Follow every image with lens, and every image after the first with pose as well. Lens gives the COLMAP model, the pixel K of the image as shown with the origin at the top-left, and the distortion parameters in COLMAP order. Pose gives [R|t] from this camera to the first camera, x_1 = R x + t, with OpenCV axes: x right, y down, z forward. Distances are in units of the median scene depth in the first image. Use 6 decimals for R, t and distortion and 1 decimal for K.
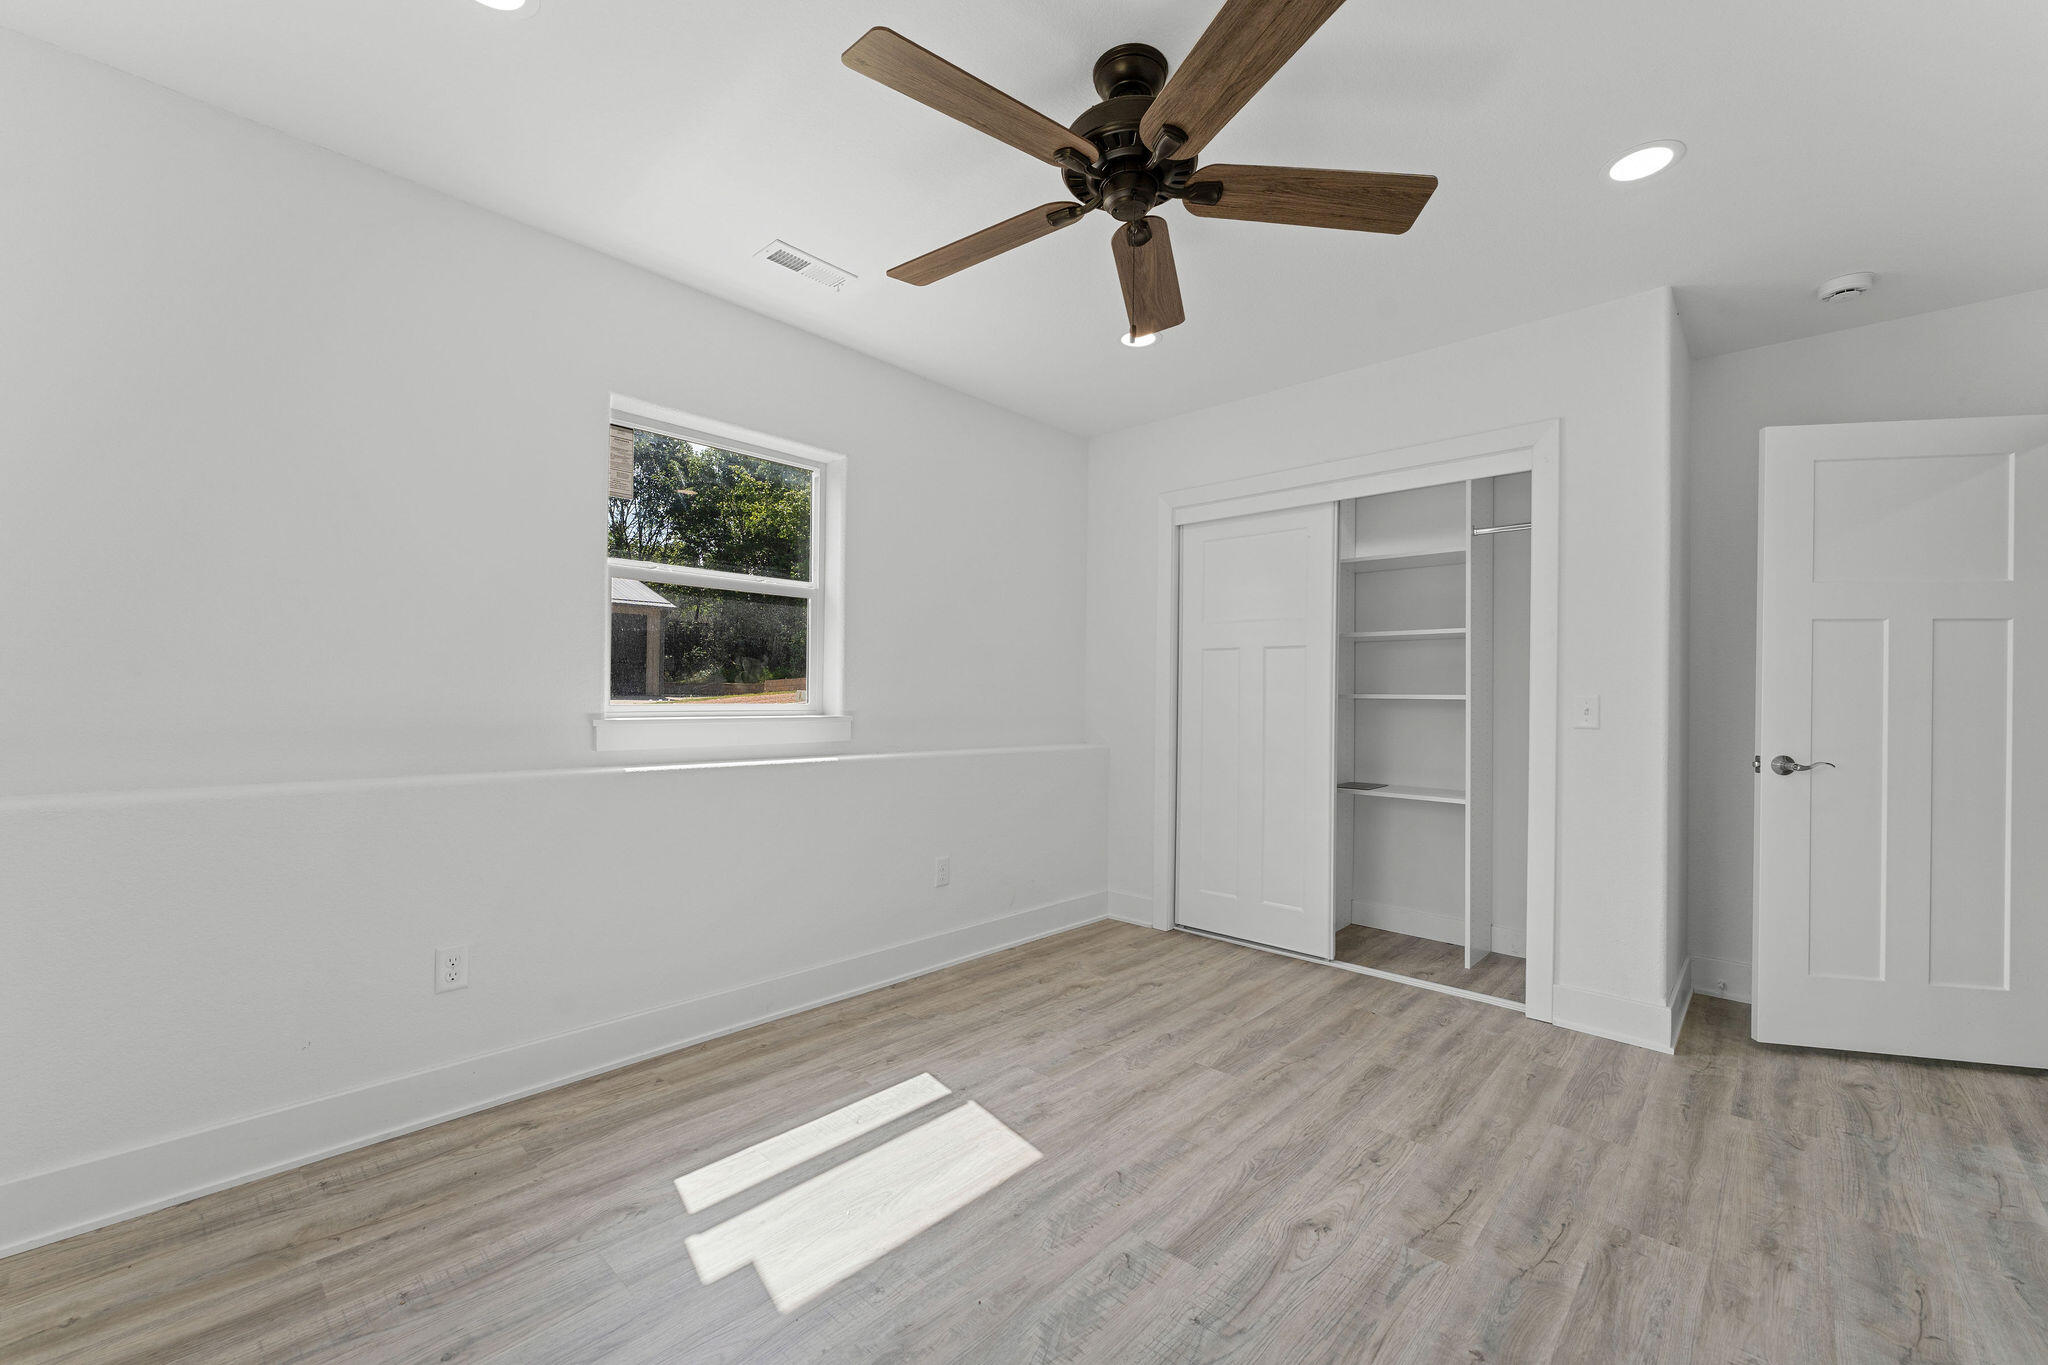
lens RADIAL K [[829.6, 0, 1020.4], [0, 829.6, 693.5], [0, 0, 1]] dist [-0.001158, 0.000123]
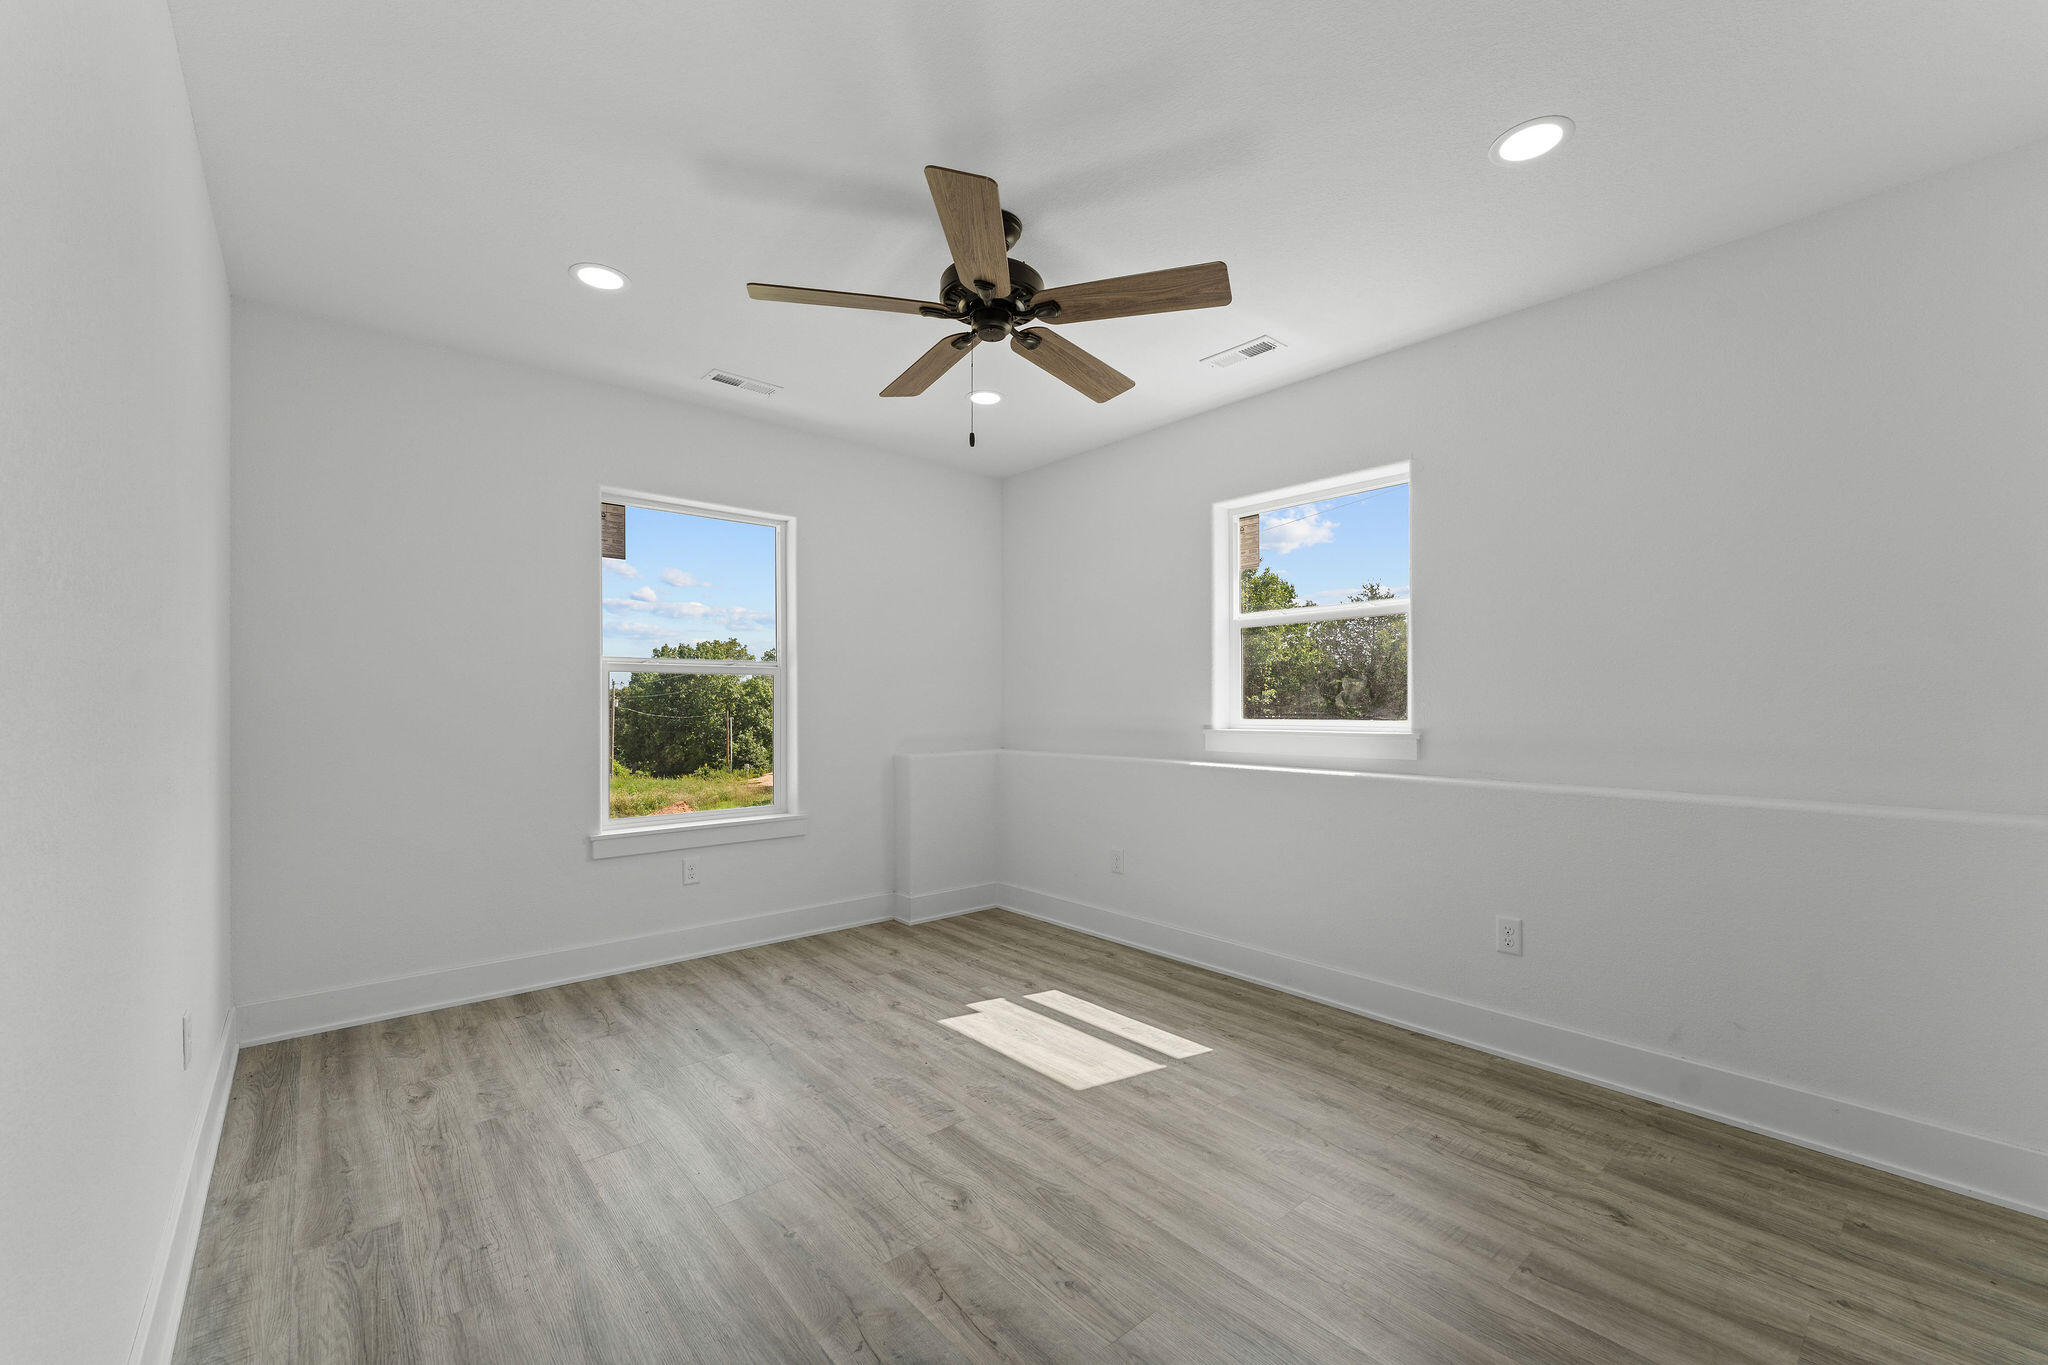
lens RADIAL K [[834.7, 0, 1031.8], [0, 834.7, 718.5], [0, 0, 1]] dist [-0.000252, -0.000043]
pose [[-0.105931, 0.000988, -0.994373, 1.134330], [-0.001183, 0.999999, 0.001119, 0.009299], [0.994373, 0.001295, -0.105929, 0.959691]]
